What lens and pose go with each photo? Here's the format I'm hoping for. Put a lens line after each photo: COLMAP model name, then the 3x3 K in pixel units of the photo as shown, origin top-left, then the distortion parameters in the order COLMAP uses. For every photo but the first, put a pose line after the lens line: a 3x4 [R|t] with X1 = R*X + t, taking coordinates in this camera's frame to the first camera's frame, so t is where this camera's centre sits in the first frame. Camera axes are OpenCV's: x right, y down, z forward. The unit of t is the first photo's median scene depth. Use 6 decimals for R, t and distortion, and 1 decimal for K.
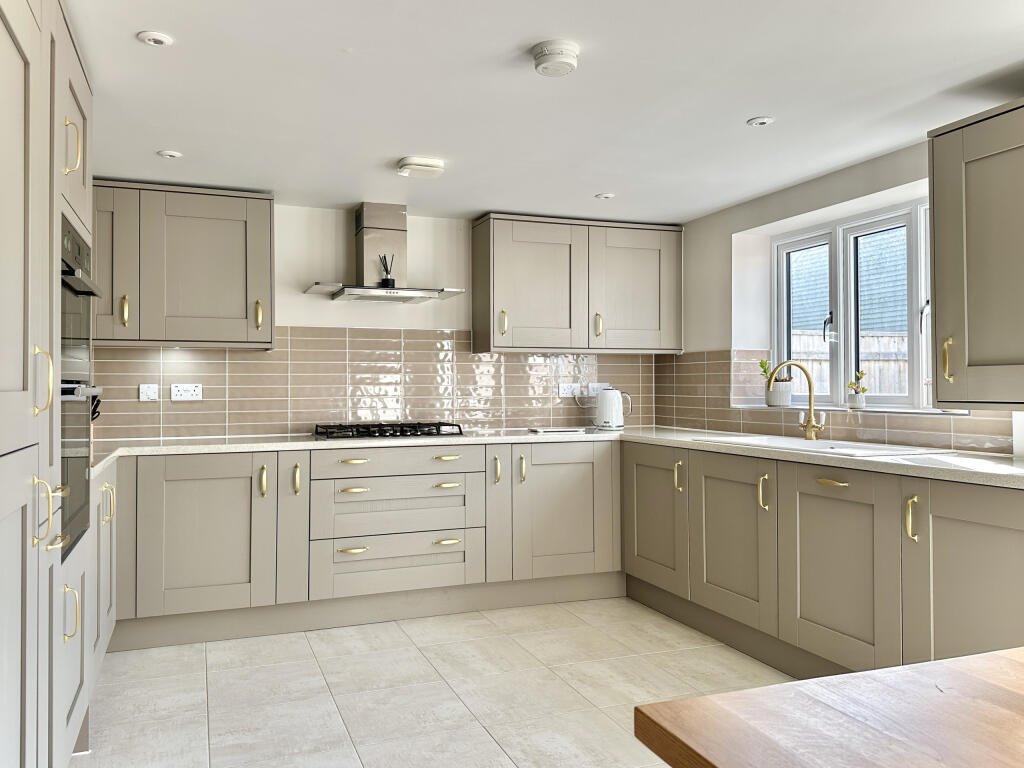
lens RADIAL K [[804.4, 0, 486.2], [0, 804.4, 371.4], [0, 0, 1]] dist [0.096476, -0.117812]
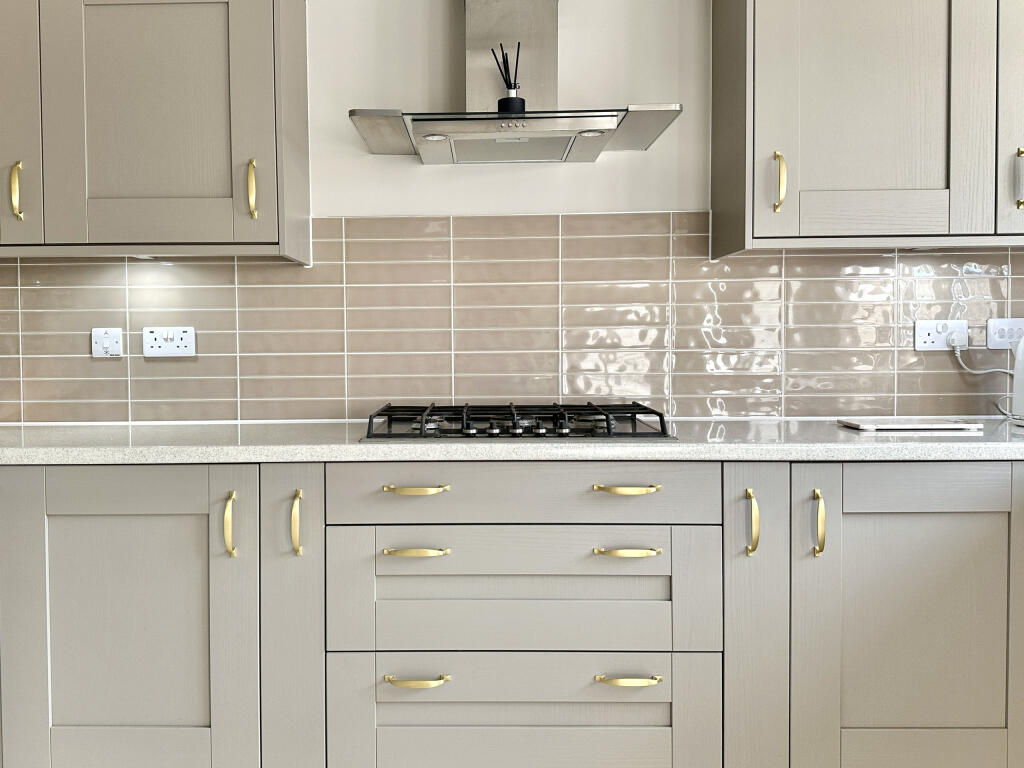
lens RADIAL K [[804.4, 0, 486.2], [0, 804.4, 371.4], [0, 0, 1]] dist [0.096476, -0.117812]
pose [[0.929624, 0.010686, -0.368356, 0.039712], [0.012358, 0.998113, 0.060143, 0.014369], [0.368303, -0.060462, 0.927738, 0.538653]]
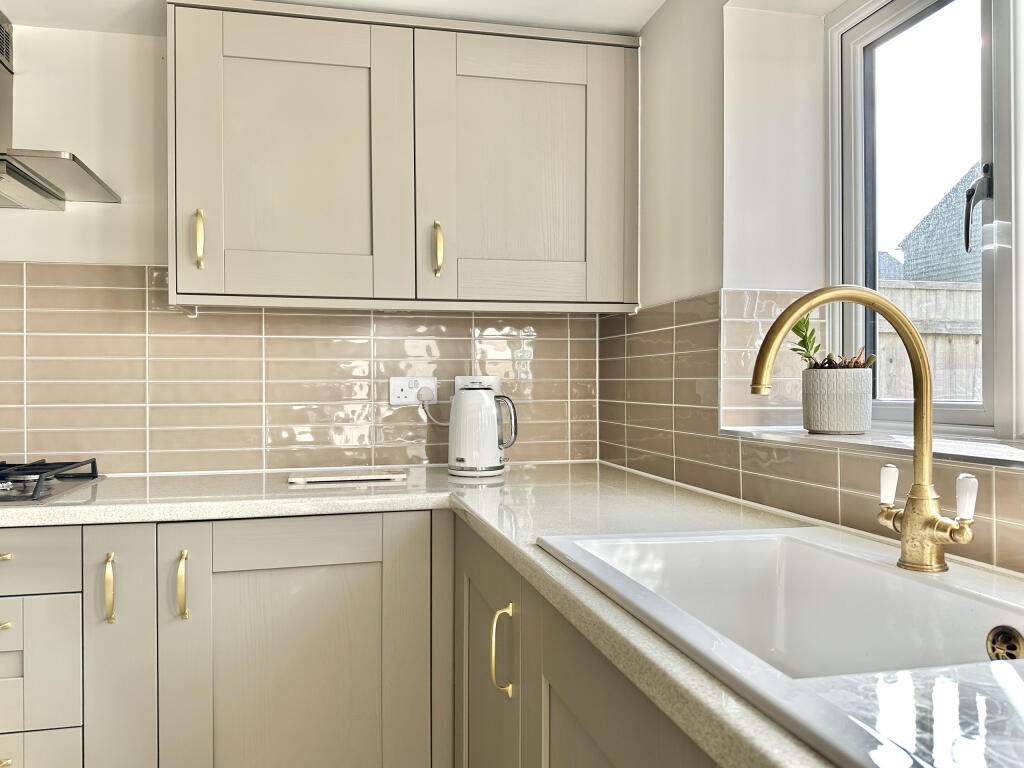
lens RADIAL K [[743.9, 0, 510.6], [0, 743.9, 389.2], [0, 0, 1]] dist [0.076248, -0.087842]
pose [[0.991087, -0.002765, -0.133185, 0.255790], [0.005852, 0.999723, 0.022792, 0.013738], [0.133085, -0.023368, 0.990829, 0.631550]]
